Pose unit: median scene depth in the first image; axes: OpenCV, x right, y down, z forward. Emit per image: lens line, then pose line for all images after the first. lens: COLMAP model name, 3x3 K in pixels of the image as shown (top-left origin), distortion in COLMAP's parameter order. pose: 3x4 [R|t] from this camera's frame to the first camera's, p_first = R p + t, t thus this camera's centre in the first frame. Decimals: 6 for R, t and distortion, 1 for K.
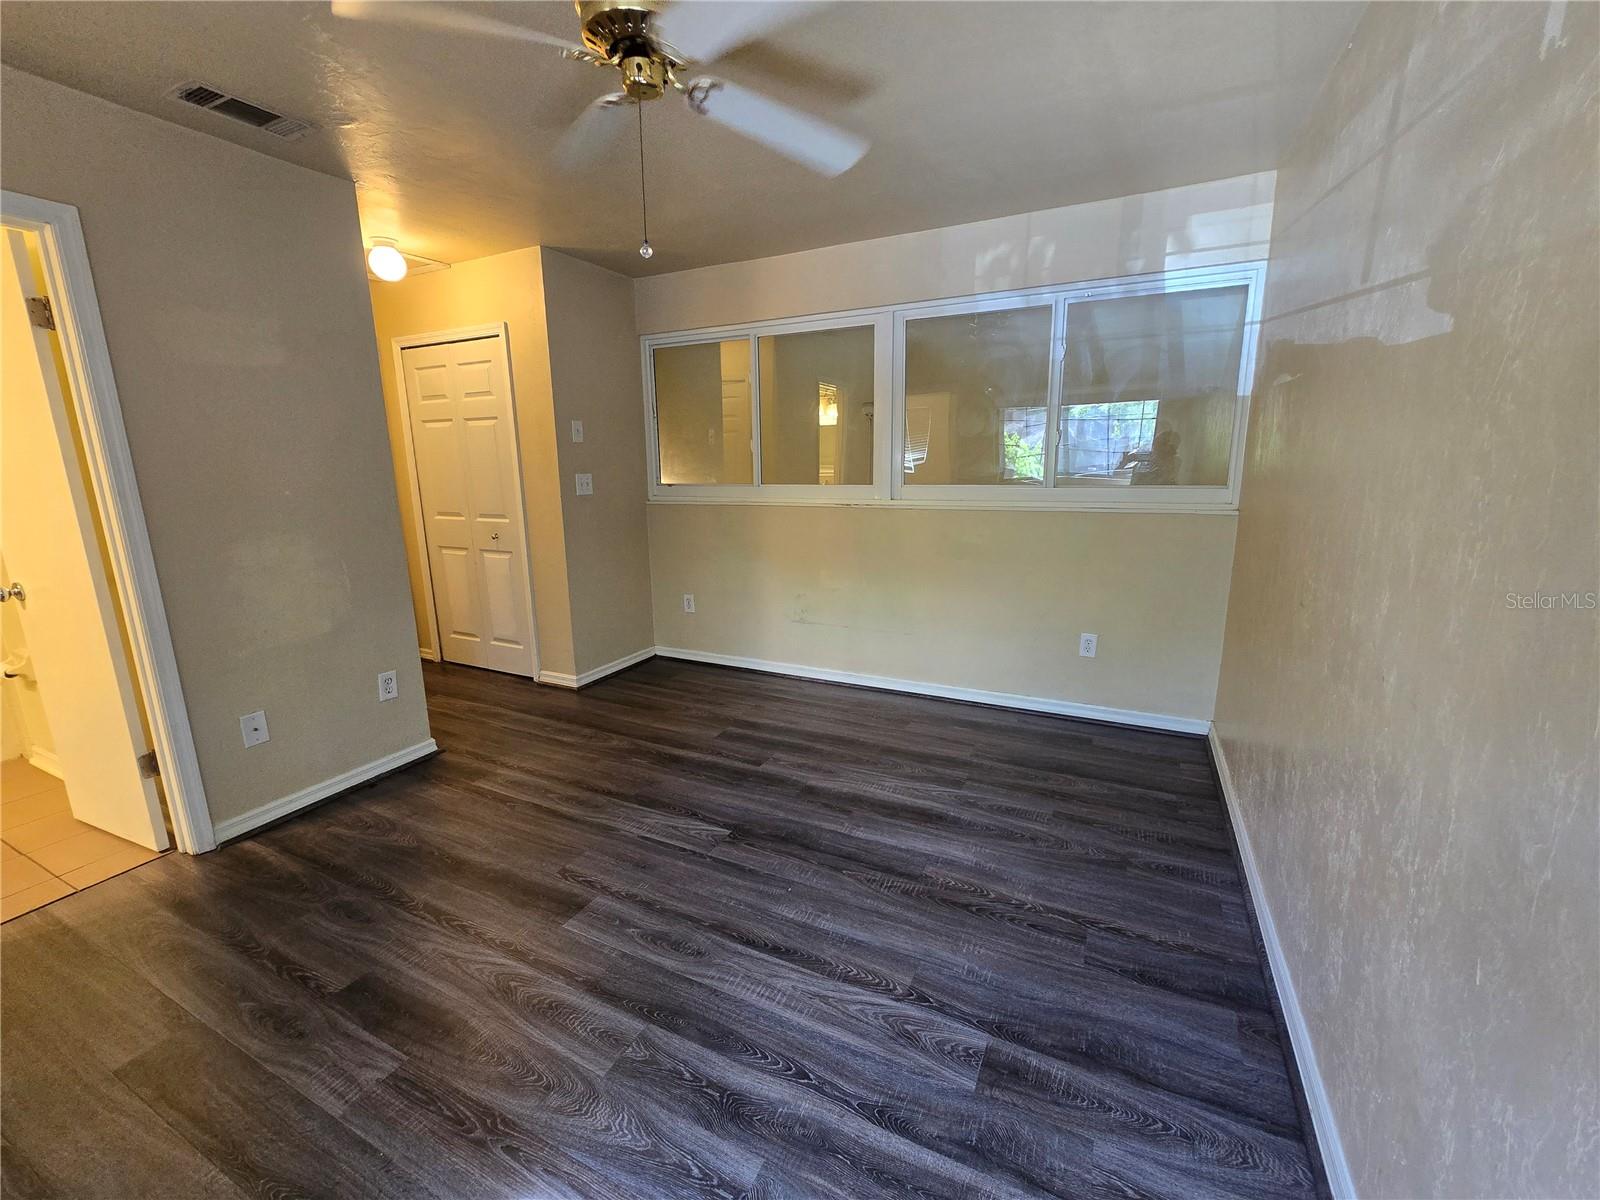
lens RADIAL K [[656.7, 0, 800.3], [0, 656.7, 598.0], [0, 0, 1]] dist [-0.002000, -0.000331]
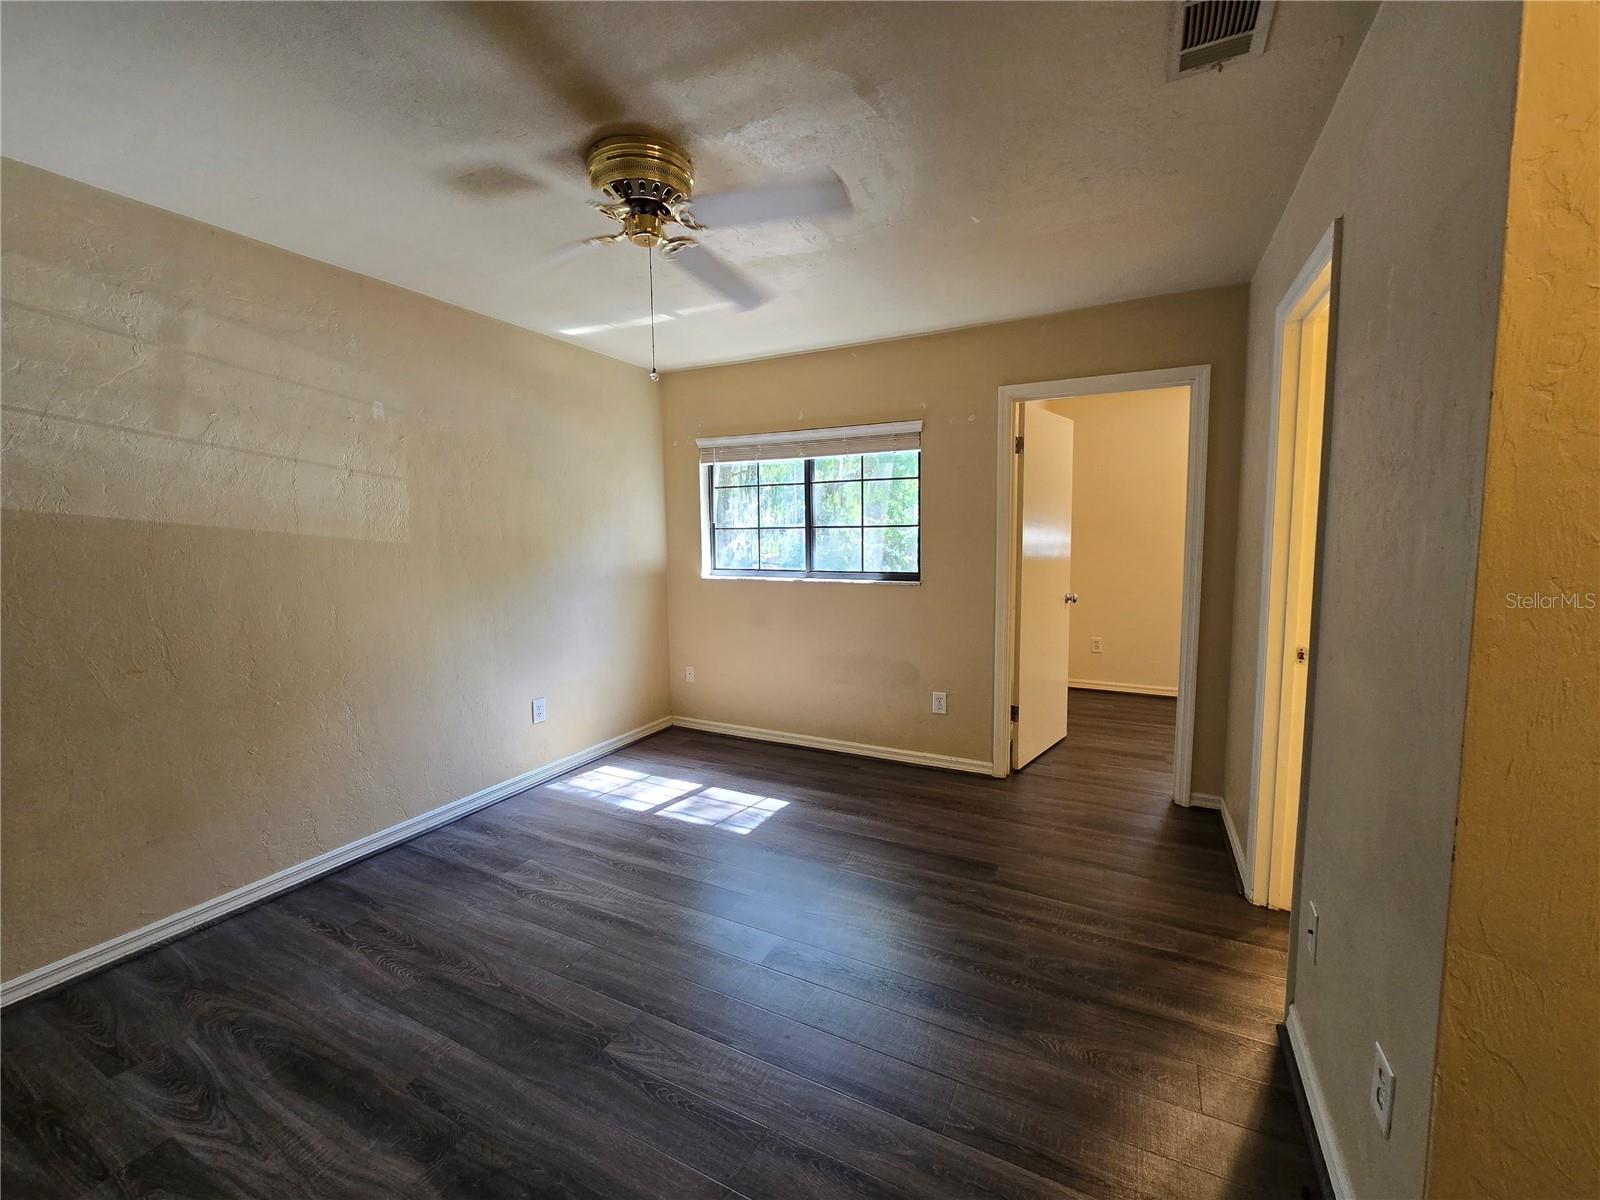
lens RADIAL K [[656.7, 0, 800.0], [0, 656.7, 597.5], [0, 0, 1]] dist [-0.002000, -0.000331]
pose [[-0.999432, 0.028489, 0.018012, -0.403101], [0.032656, 0.950757, 0.308212, -0.383319], [-0.008344, 0.308625, -0.951147, 1.773056]]
